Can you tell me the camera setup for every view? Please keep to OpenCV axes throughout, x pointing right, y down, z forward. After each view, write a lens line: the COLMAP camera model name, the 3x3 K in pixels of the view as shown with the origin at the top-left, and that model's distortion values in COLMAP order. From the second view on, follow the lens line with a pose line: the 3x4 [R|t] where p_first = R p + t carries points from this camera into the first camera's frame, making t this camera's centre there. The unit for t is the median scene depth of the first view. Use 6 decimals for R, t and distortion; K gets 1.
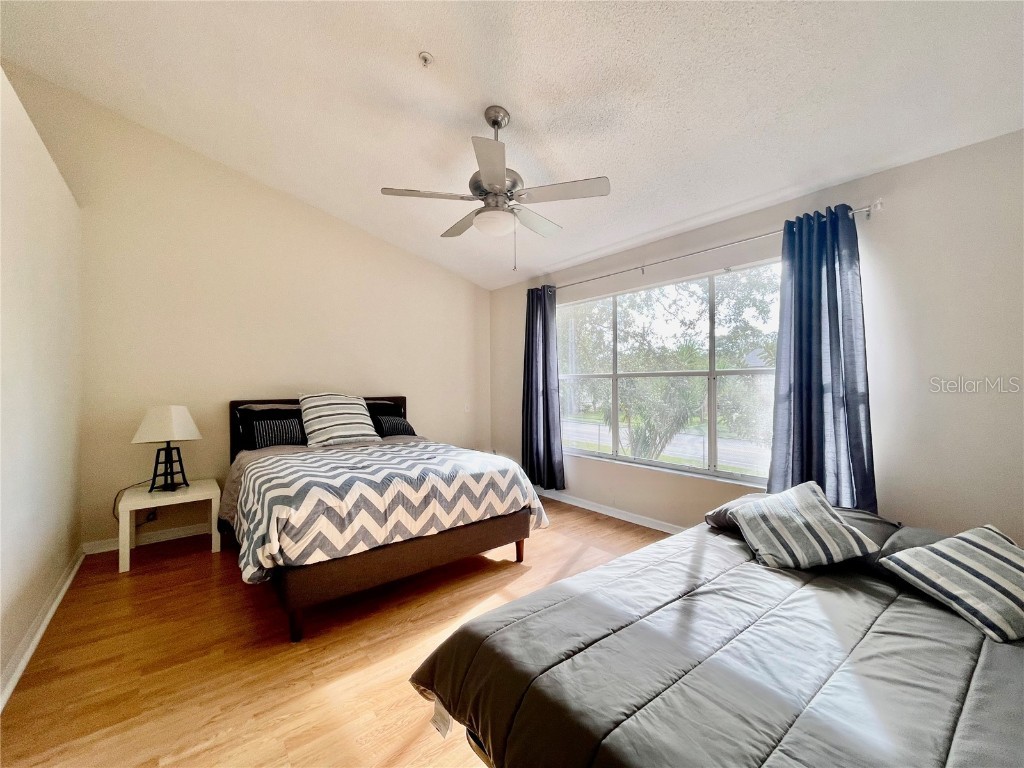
lens RADIAL K [[415.0, 0, 508.3], [0, 415.0, 384.3], [0, 0, 1]] dist [-0.002410, 0.000369]
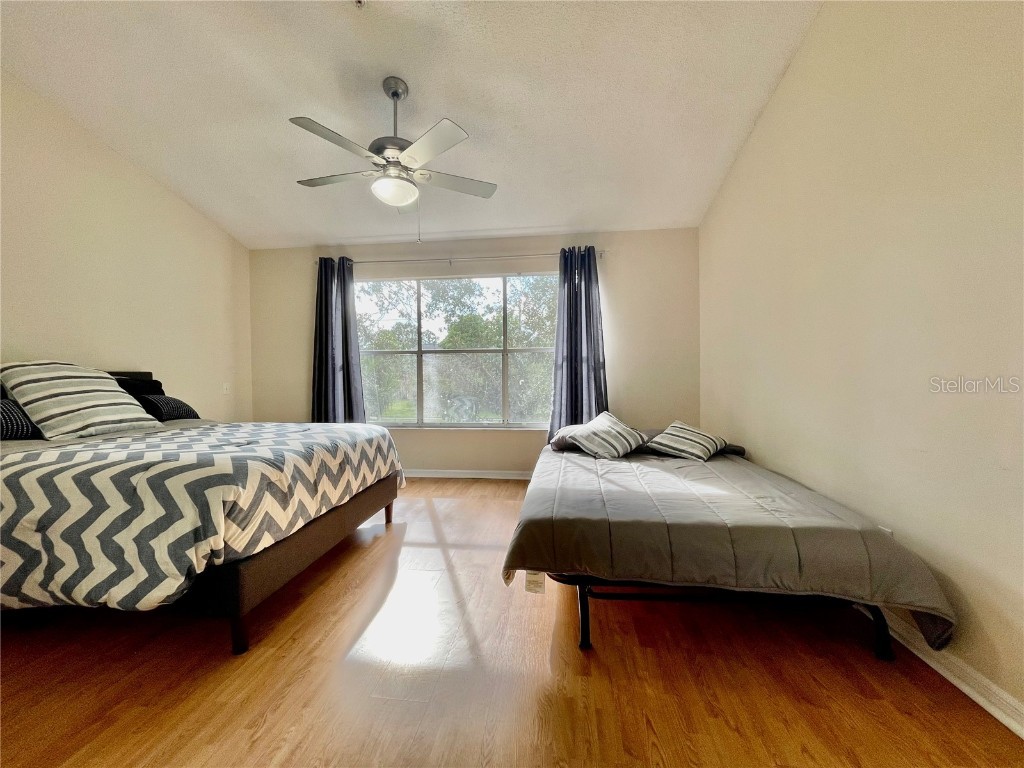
lens RADIAL K [[415.0, 0, 508.3], [0, 415.0, 384.3], [0, 0, 1]] dist [-0.002410, 0.000369]
pose [[0.716711, -0.016834, 0.697167, -0.601689], [0.002801, 0.999770, 0.021261, 0.074507], [-0.697365, -0.013285, 0.716593, 0.063042]]
